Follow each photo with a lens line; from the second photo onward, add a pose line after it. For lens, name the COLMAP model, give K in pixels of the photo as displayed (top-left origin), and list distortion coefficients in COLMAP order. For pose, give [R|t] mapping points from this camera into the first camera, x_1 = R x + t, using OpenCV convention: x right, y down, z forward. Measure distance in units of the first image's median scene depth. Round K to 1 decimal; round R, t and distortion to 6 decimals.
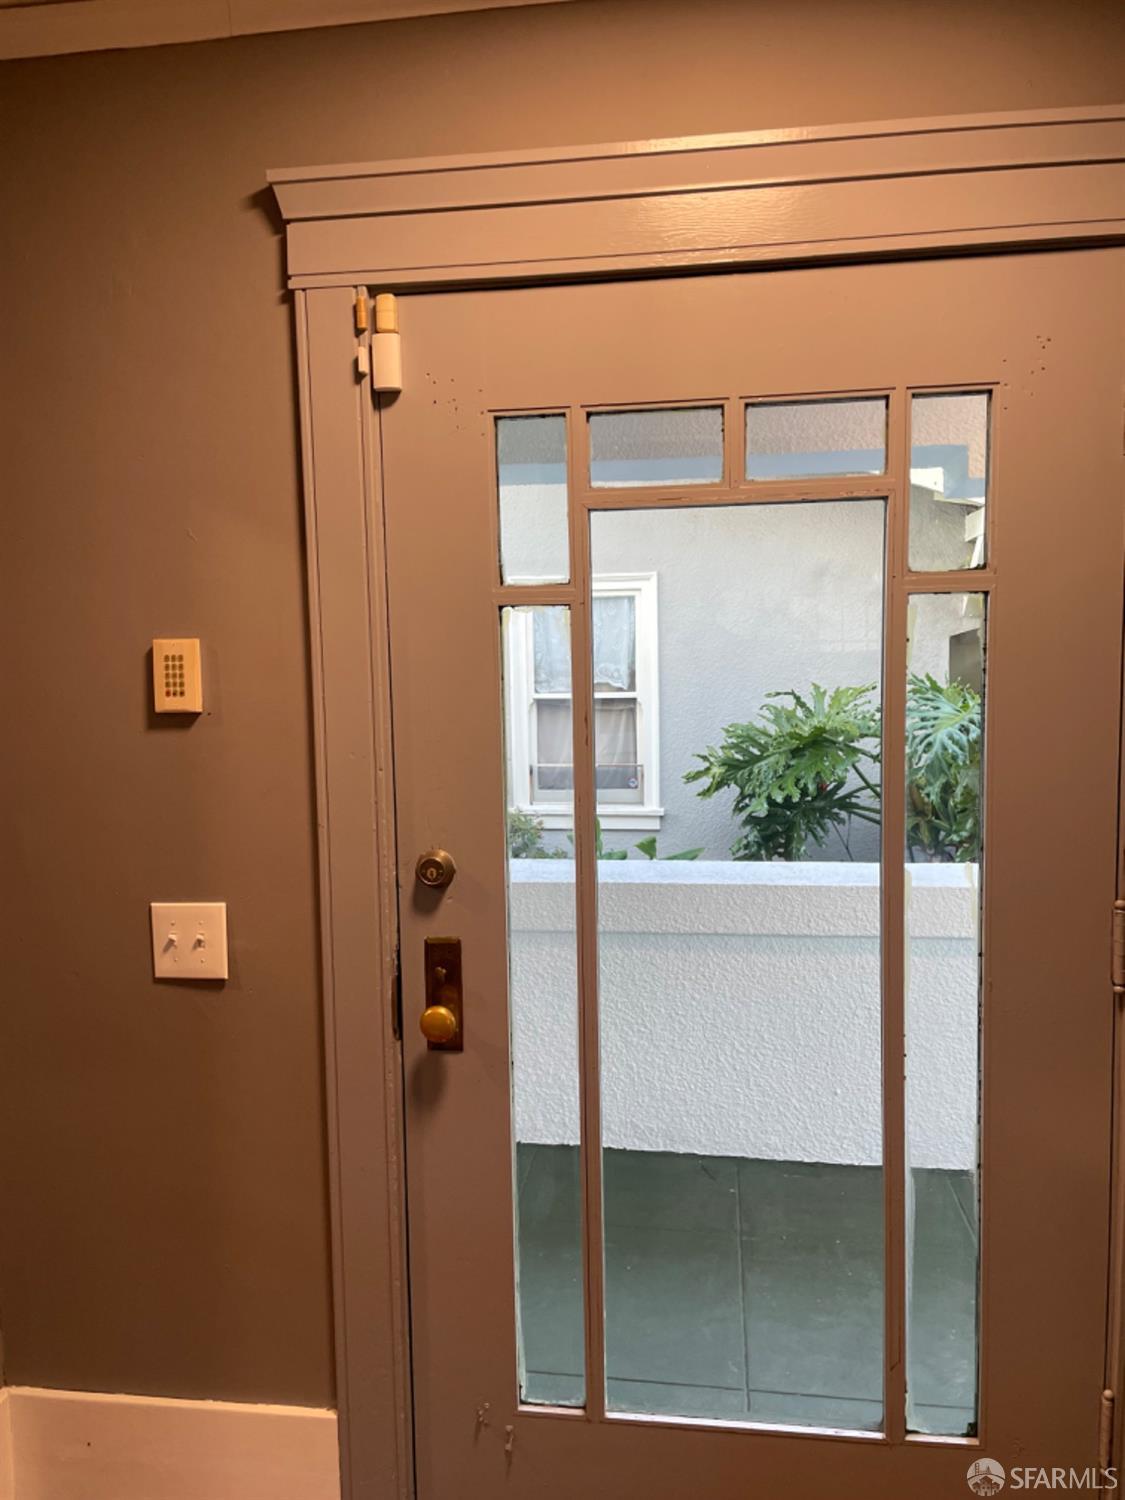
lens RADIAL K [[1135.9, 0, 560.9], [0, 1135.9, 749.9], [0, 0, 1]] dist [0.085867, -0.106545]
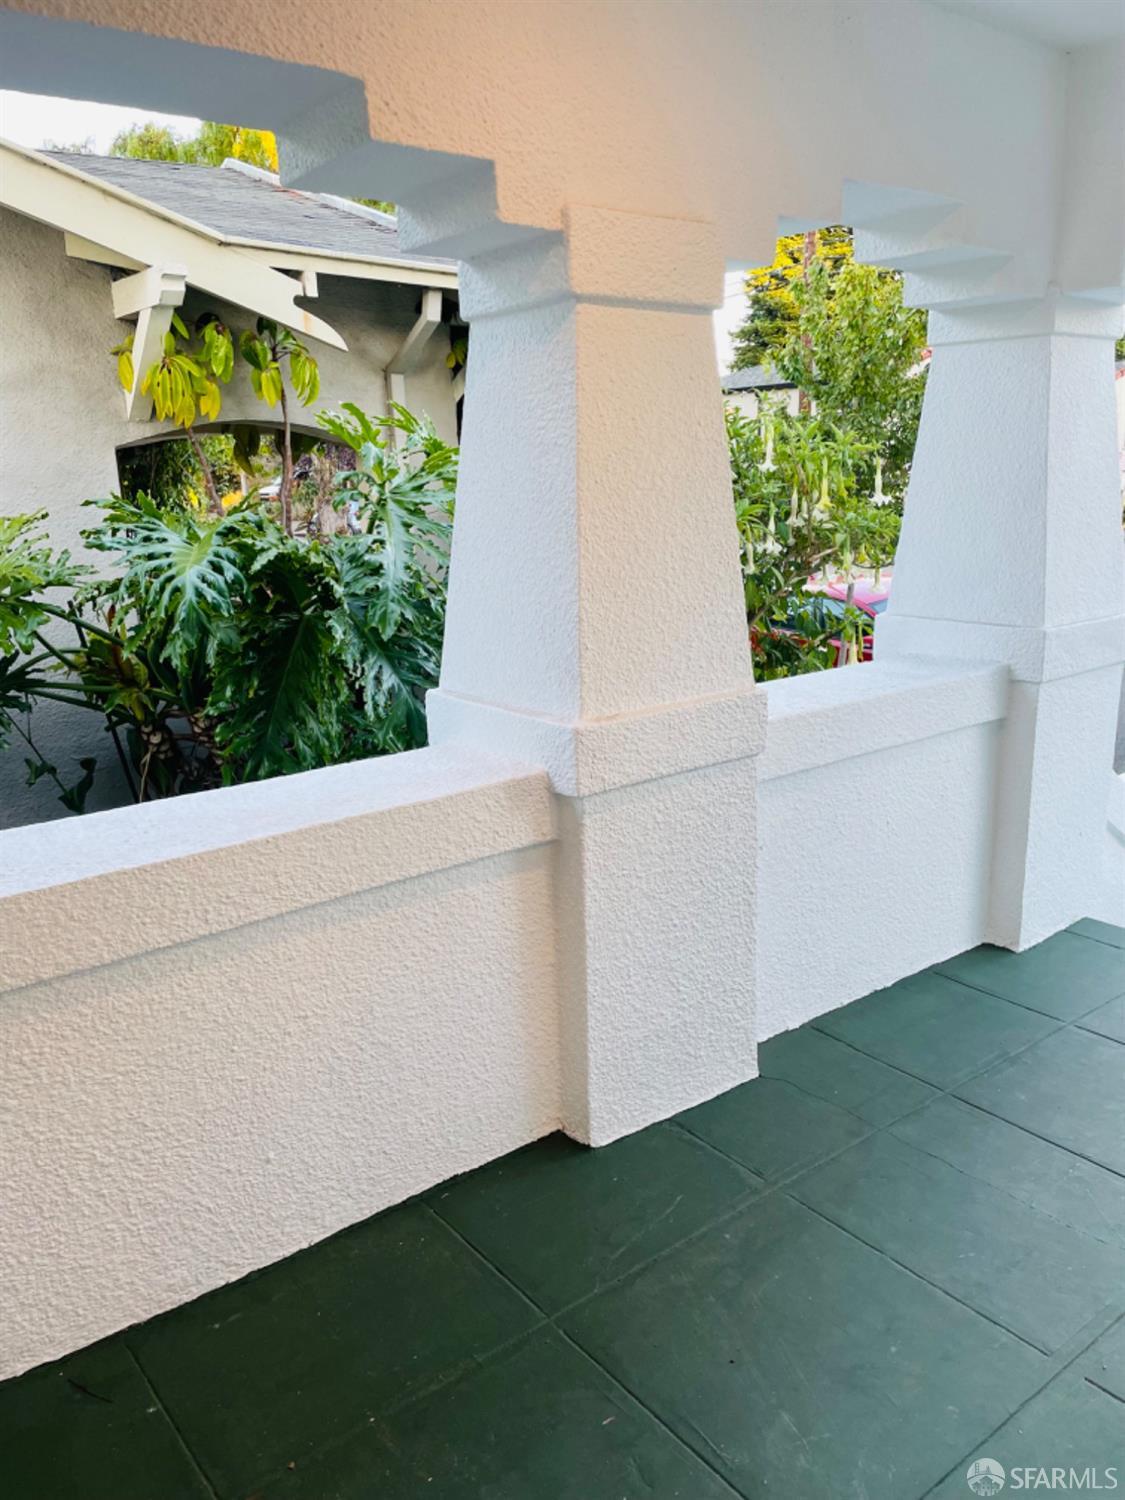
lens RADIAL K [[1135.9, 0, 569.3], [0, 1135.9, 751.9], [0, 0, 1]] dist [0.085867, -0.106545]
pose [[0.694938, -0.173178, 0.697904, -0.032109], [0.072115, 0.982458, 0.171978, -0.011881], [-0.715444, -0.069185, 0.695236, 0.312814]]
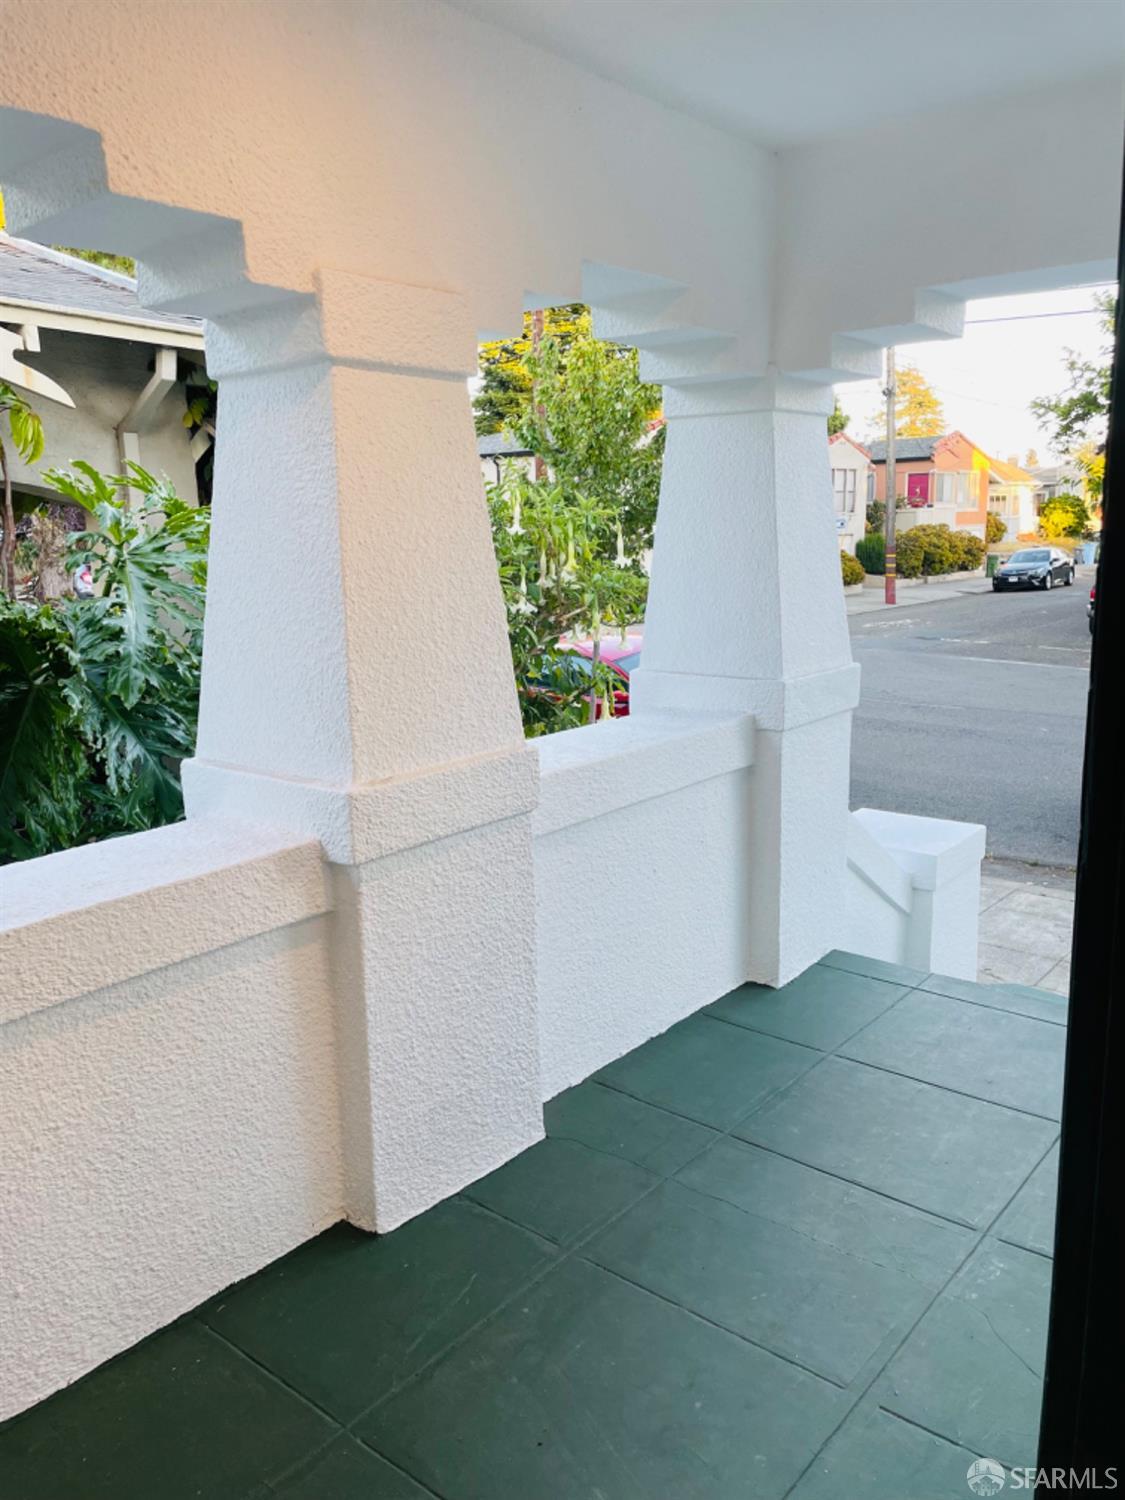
lens RADIAL K [[1135.9, 0, 554.0], [0, 1135.9, 742.0], [0, 0, 1]] dist [0.085867, -0.106545]
pose [[0.533229, -0.153306, 0.831964, -0.033210], [0.084135, 0.988177, 0.128167, -0.012425], [-0.841777, 0.001655, 0.539823, 0.322689]]
